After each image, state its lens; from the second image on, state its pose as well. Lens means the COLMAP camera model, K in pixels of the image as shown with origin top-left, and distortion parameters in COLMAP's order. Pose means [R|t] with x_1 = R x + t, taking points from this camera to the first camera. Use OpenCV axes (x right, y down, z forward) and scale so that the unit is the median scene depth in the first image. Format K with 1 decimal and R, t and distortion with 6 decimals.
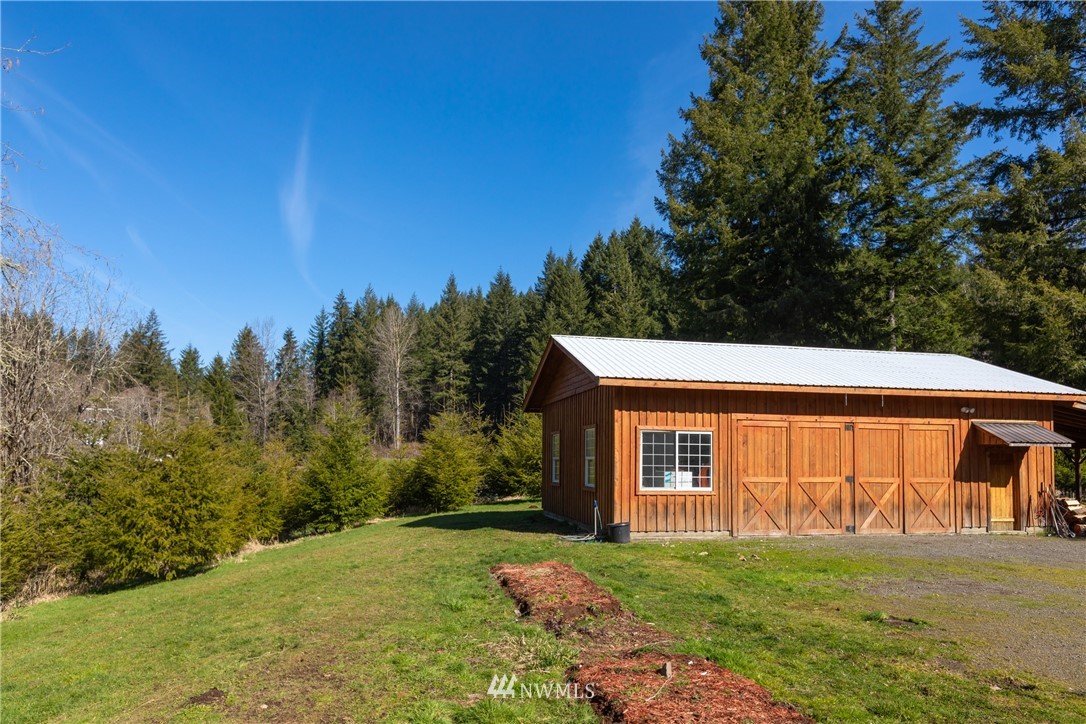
lens RADIAL K [[711.5, 0, 540.1], [0, 711.5, 380.5], [0, 0, 1]] dist [-0.000368, -0.006941]
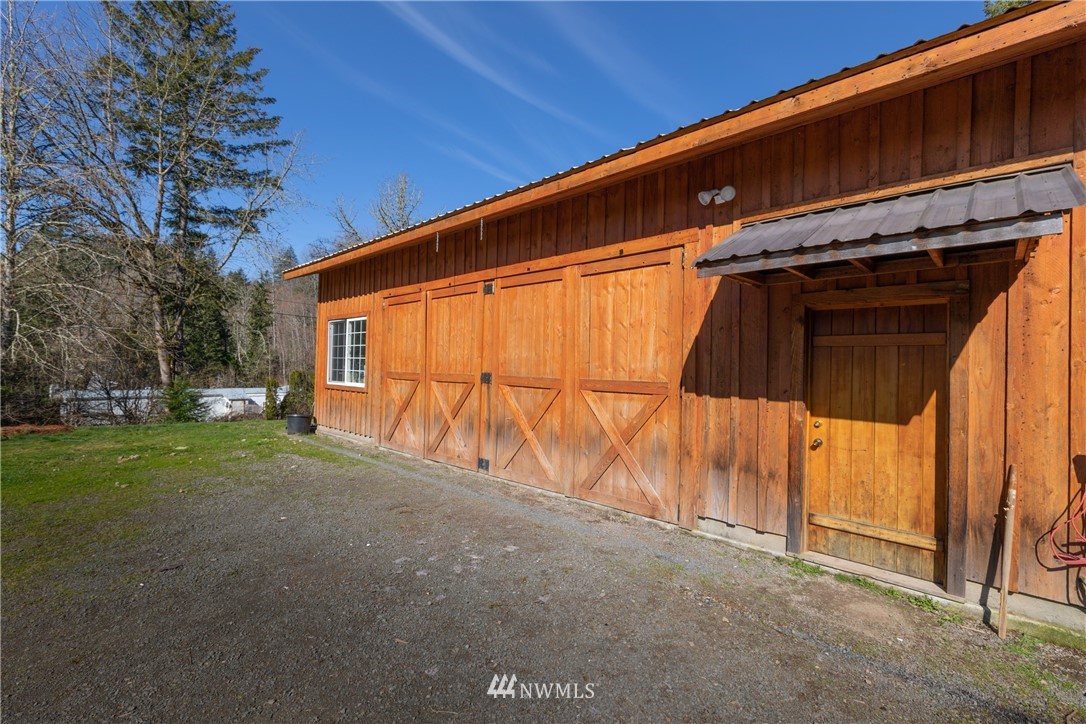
lens RADIAL K [[509.9, 0, 543.0], [0, 509.9, 362.0], [0, 0, 1]] dist [-0.001037, 0.000305]
pose [[0.529781, -0.017489, -0.847954, 0.881793], [0.048731, 0.998763, 0.009847, 0.134428], [0.846734, -0.046539, 0.529978, 0.895031]]
